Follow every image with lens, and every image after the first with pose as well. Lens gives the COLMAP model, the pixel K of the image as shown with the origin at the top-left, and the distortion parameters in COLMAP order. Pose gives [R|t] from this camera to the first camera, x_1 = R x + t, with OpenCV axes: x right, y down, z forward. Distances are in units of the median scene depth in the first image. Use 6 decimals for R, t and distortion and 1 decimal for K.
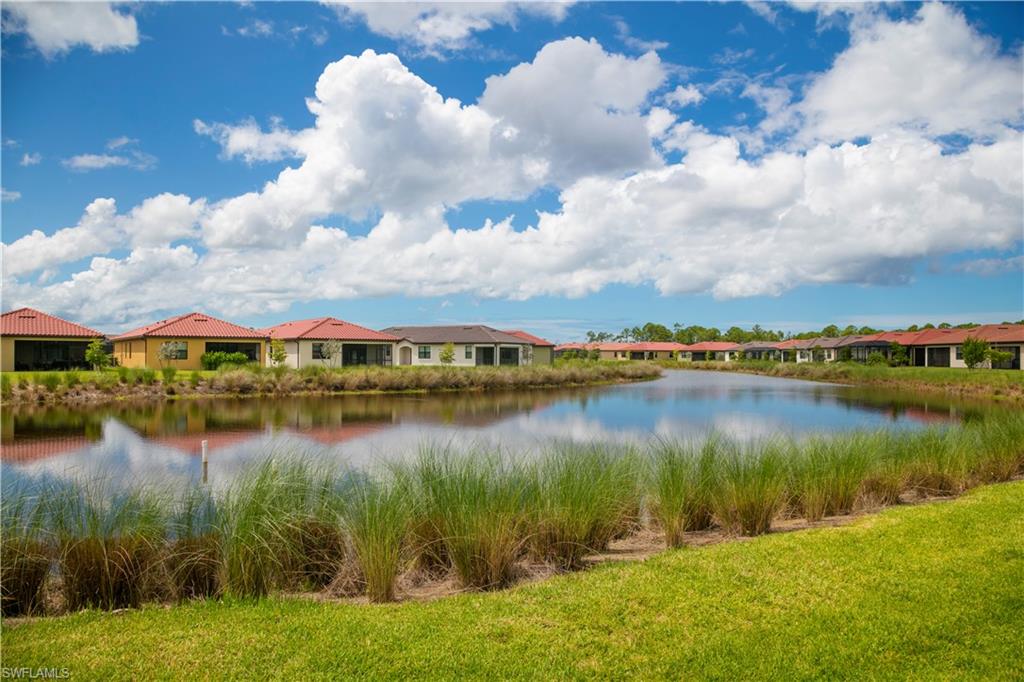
lens RADIAL K [[709.9, 0, 512.0], [0, 709.9, 341.0], [0, 0, 1]] dist [-0.115371, 0.000876]
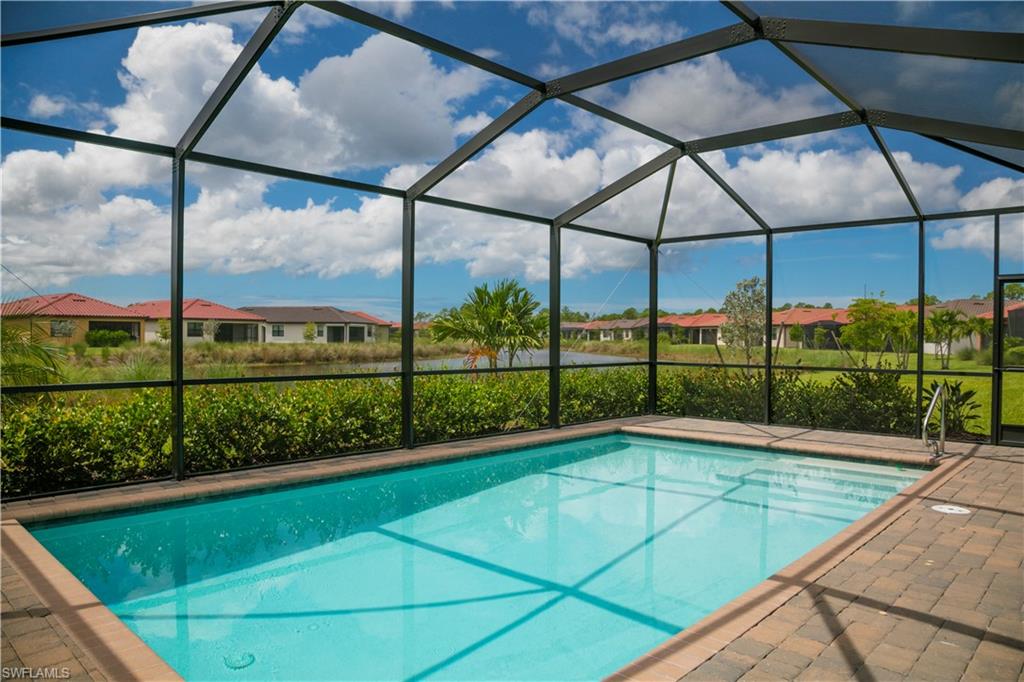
lens RADIAL K [[709.9, 0, 512.0], [0, 709.9, 341.0], [0, 0, 1]] dist [-0.115371, 0.000876]
pose [[0.965524, 0.000333, 0.260313, -0.057465], [-0.008098, 0.999554, 0.028759, -0.002455], [-0.260187, -0.029876, 0.965096, -0.143427]]
